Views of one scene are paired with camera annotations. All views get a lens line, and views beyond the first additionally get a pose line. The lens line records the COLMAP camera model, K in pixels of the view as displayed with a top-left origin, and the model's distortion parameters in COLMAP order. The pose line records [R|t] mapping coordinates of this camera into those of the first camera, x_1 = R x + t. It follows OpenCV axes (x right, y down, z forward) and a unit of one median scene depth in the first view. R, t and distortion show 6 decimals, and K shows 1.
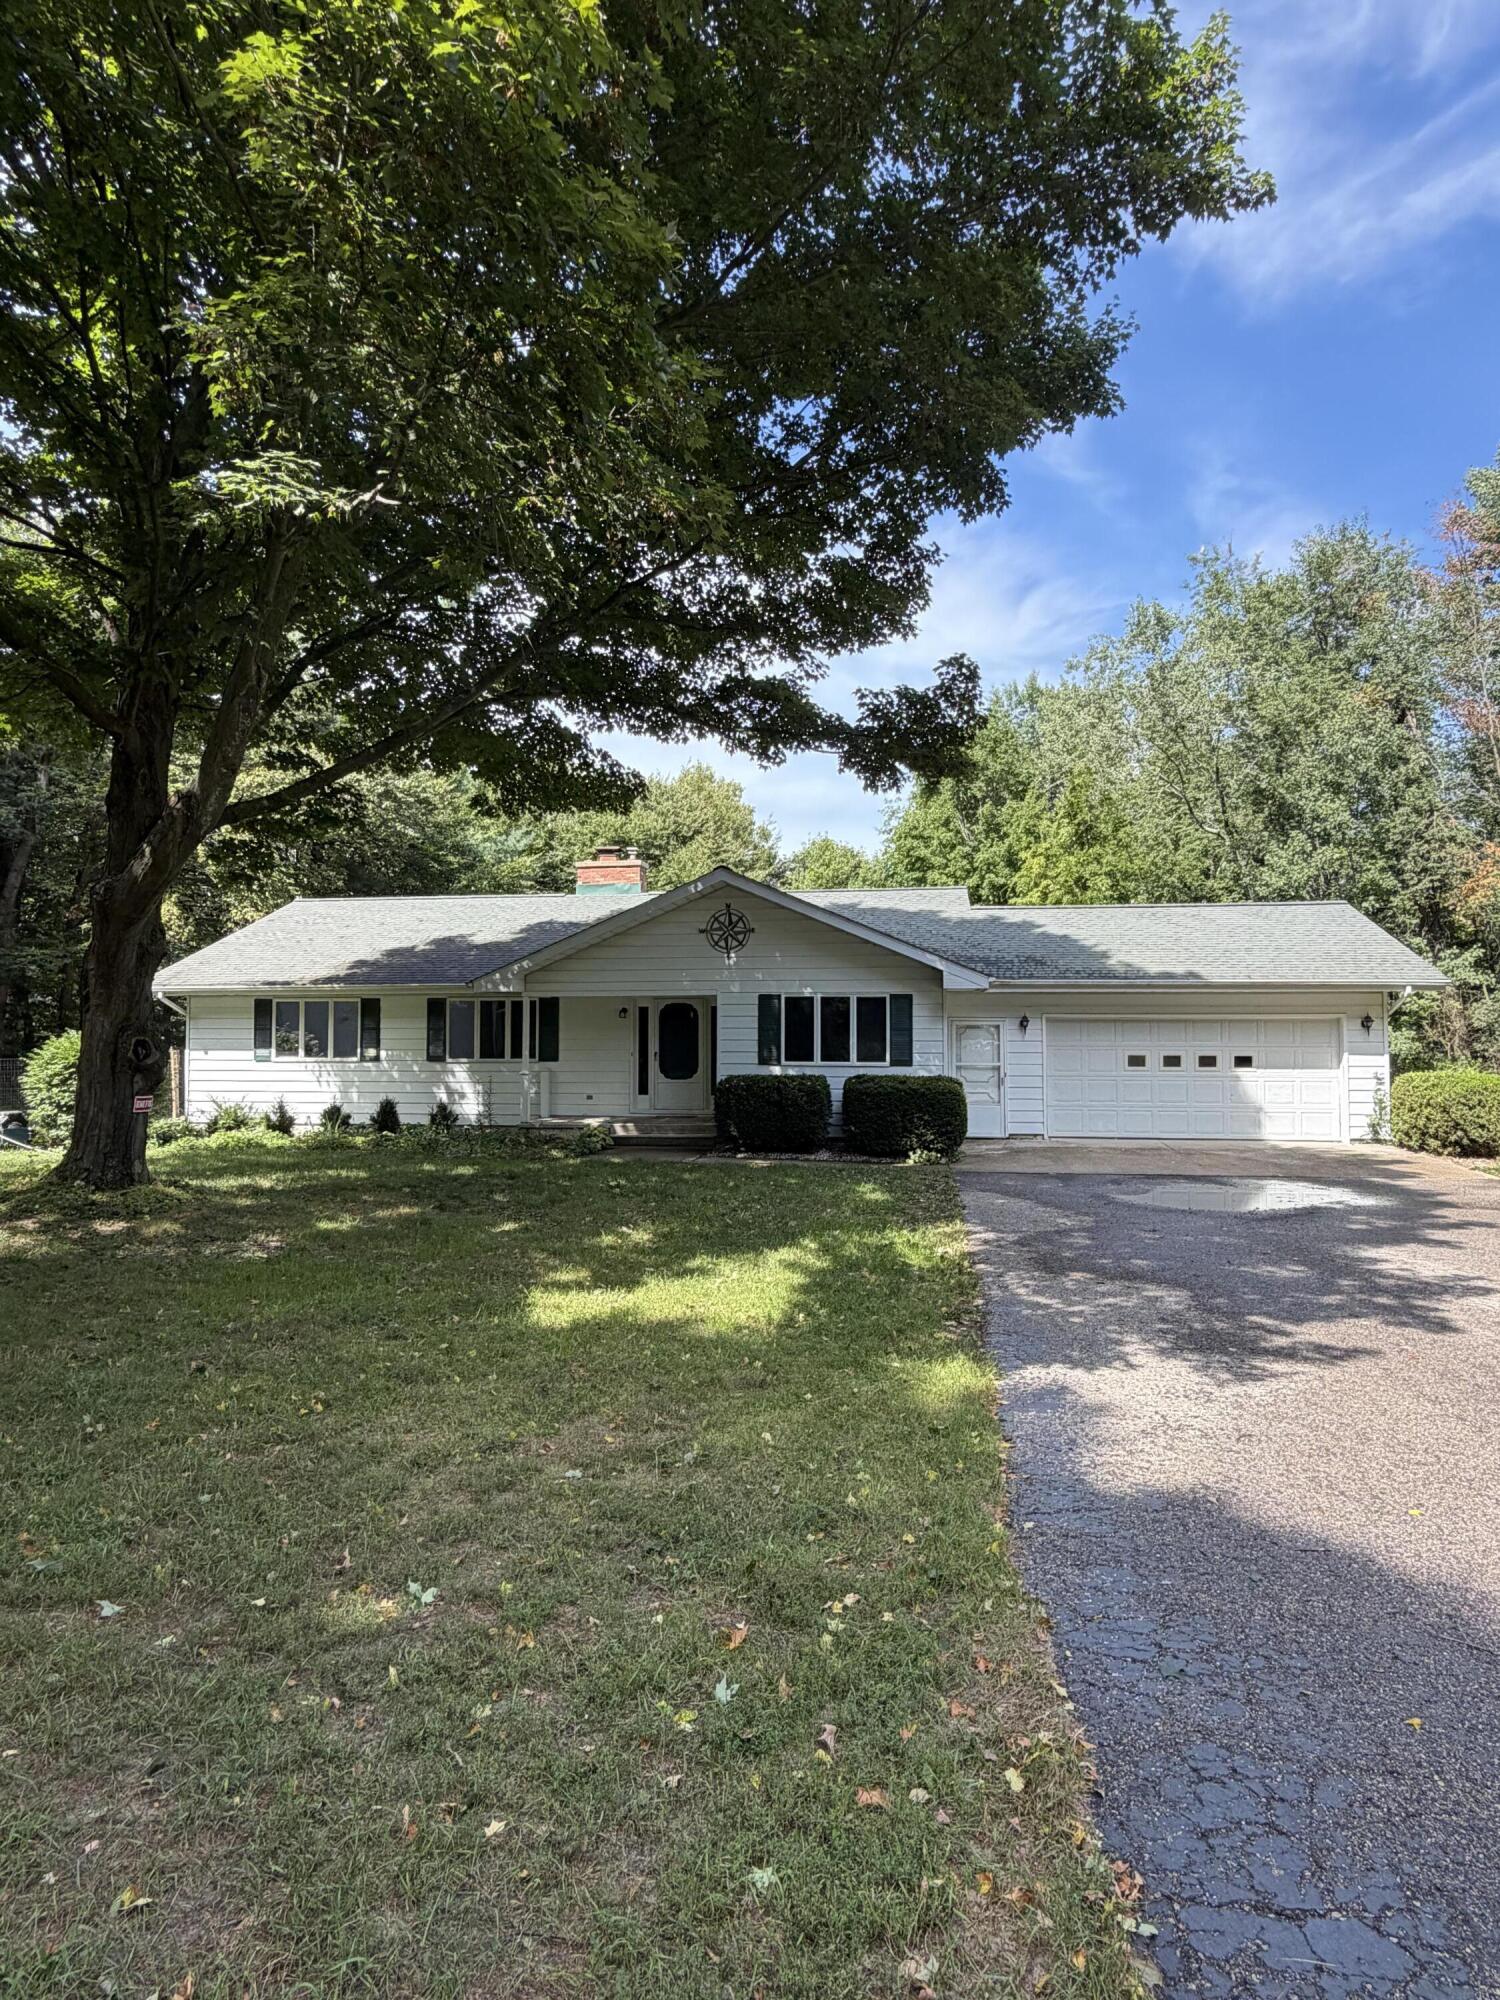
lens RADIAL K [[1065.1, 0, 762.5], [0, 1065.1, 1003.3], [0, 0, 1]] dist [0.006673, 0.004198]
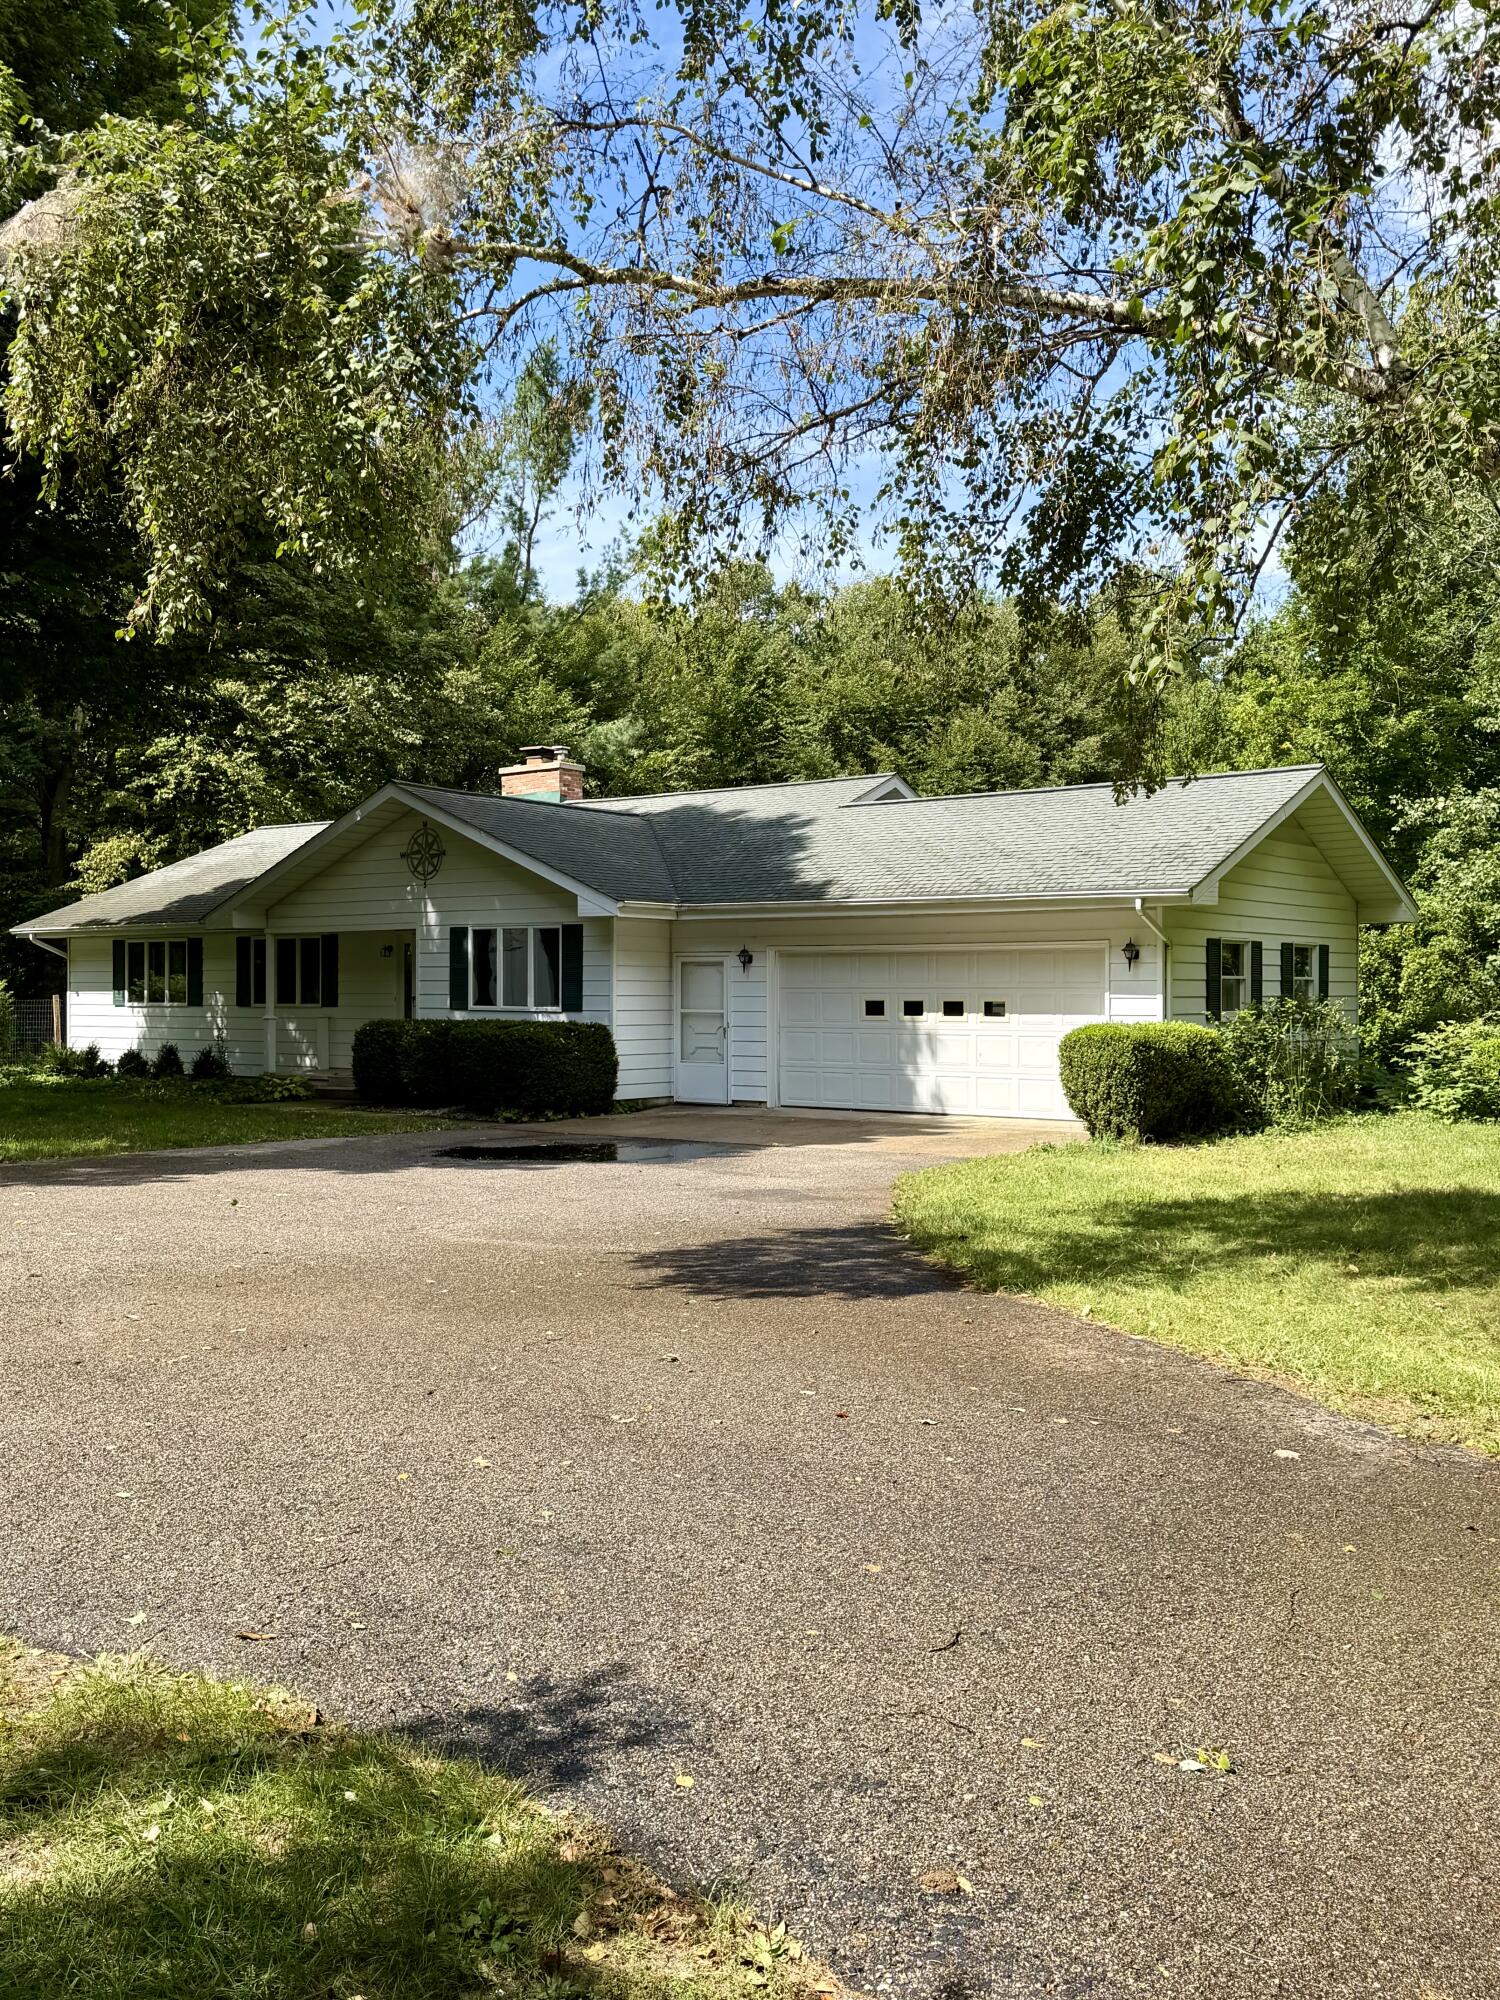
lens RADIAL K [[1808.4, 0, 736.5], [0, 1808.4, 1012.4], [0, 0, 1]] dist [0.089234, -0.008813]
pose [[0.866390, 0.006752, -0.499323, 0.988705], [0.007607, 0.999614, 0.026717, 0.024866], [0.499311, -0.026946, 0.866004, -0.161860]]
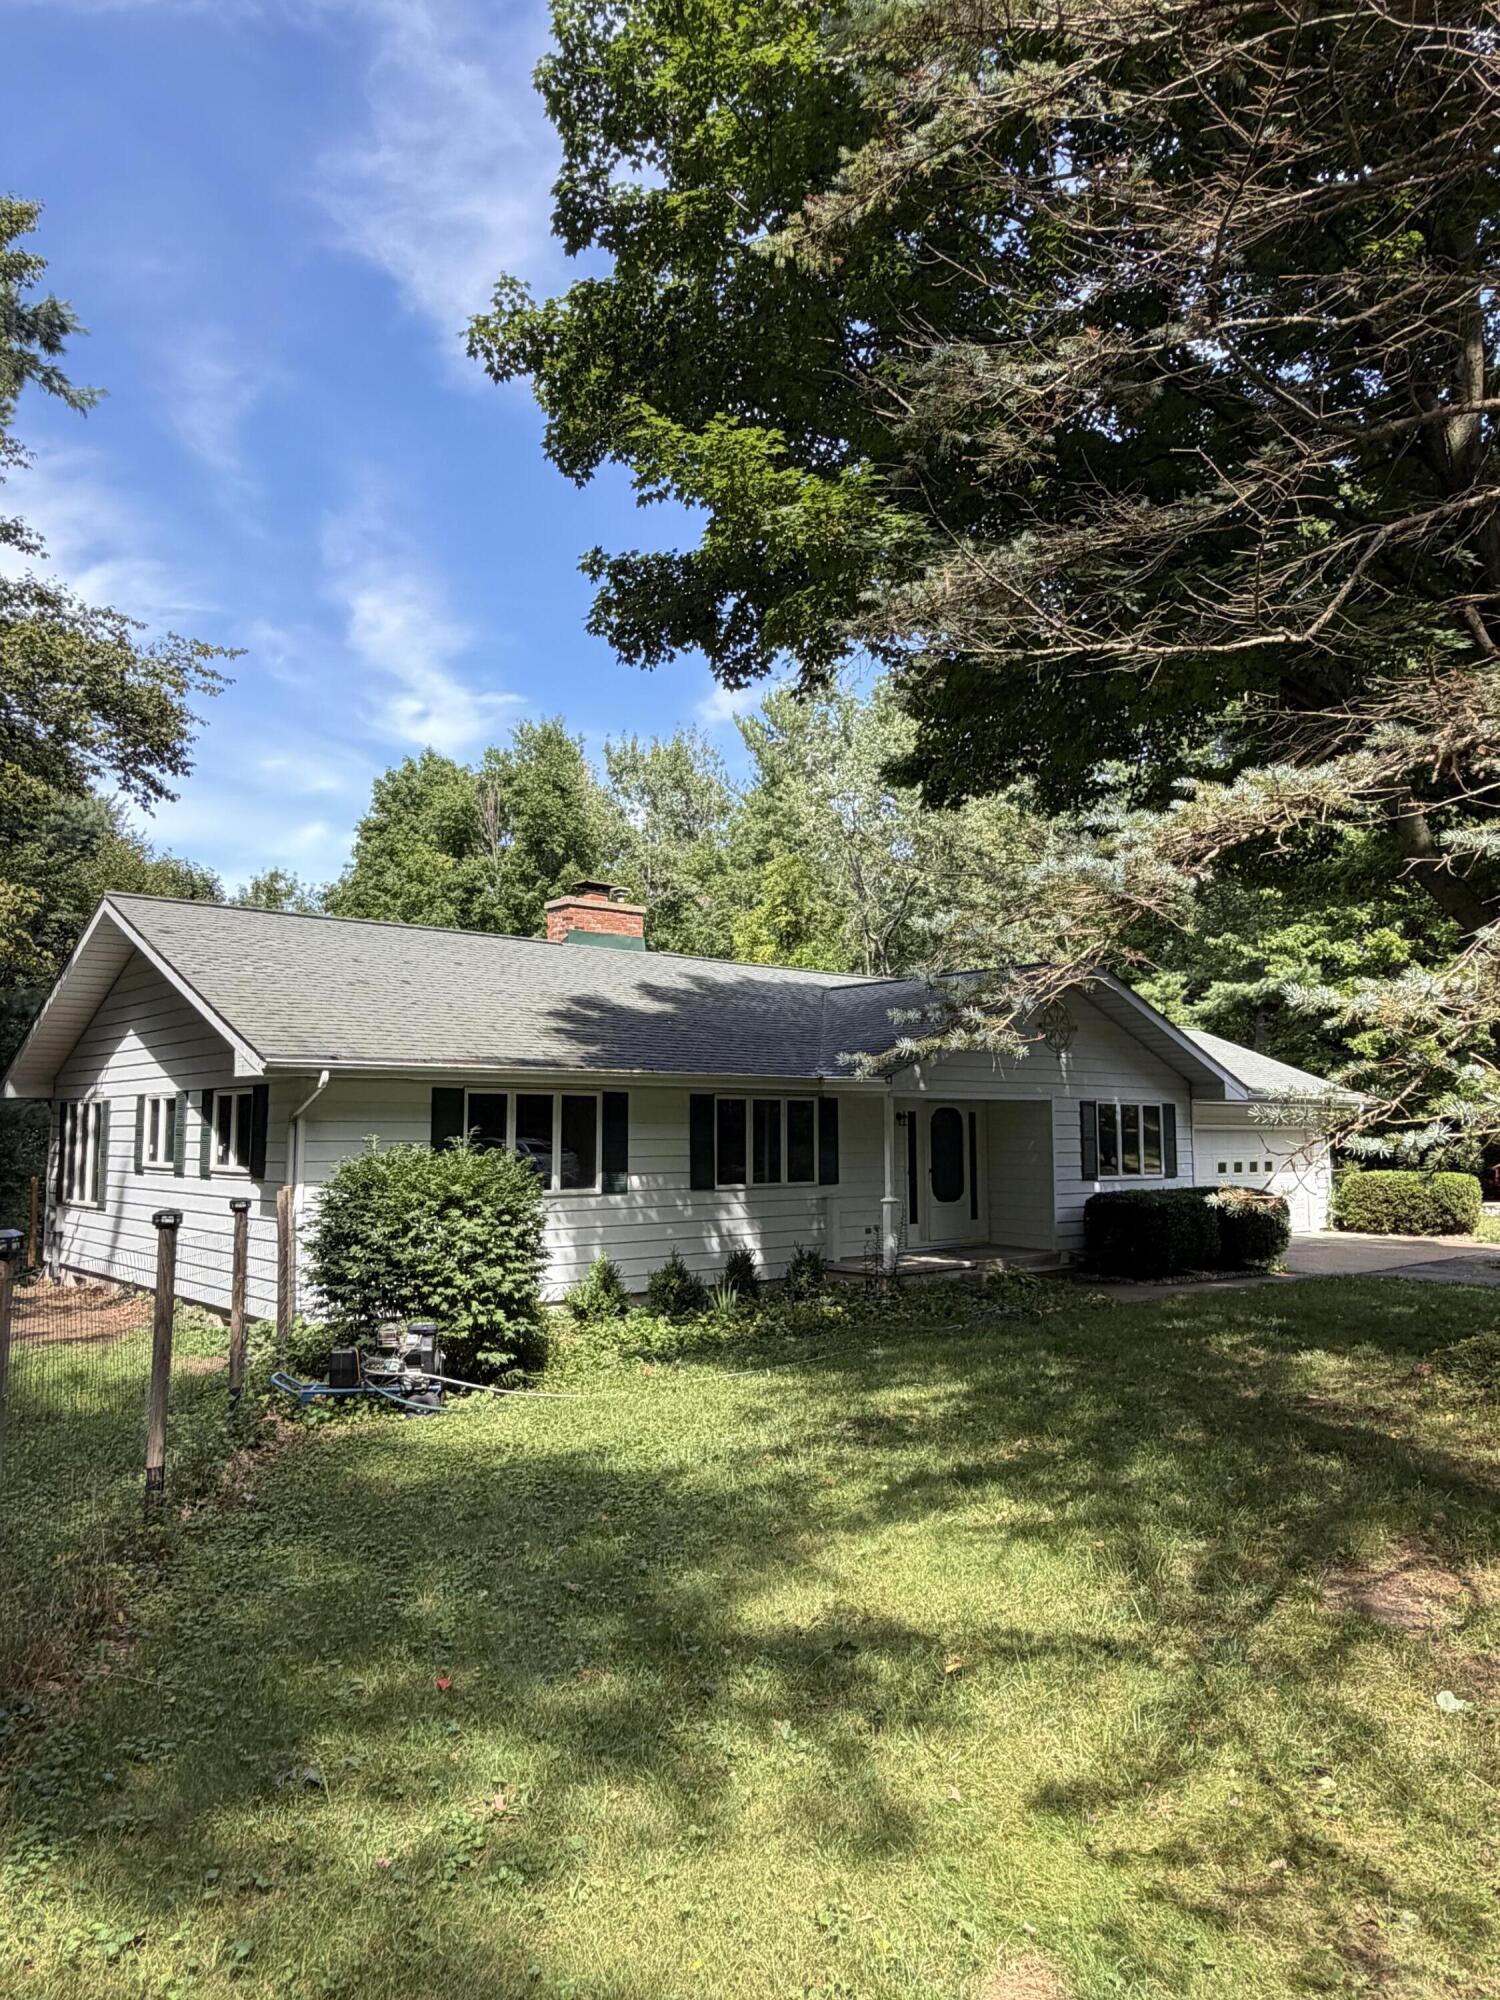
lens RADIAL K [[1275.6, 0, 749.4], [0, 1275.6, 1001.3], [0, 0, 1]] dist [0.005223, 0.000454]
pose [[0.669102, 0.076198, 0.739254, -1.047571], [-0.019130, 0.996166, -0.085363, 0.005656], [-0.742924, 0.042975, 0.667995, 0.525300]]
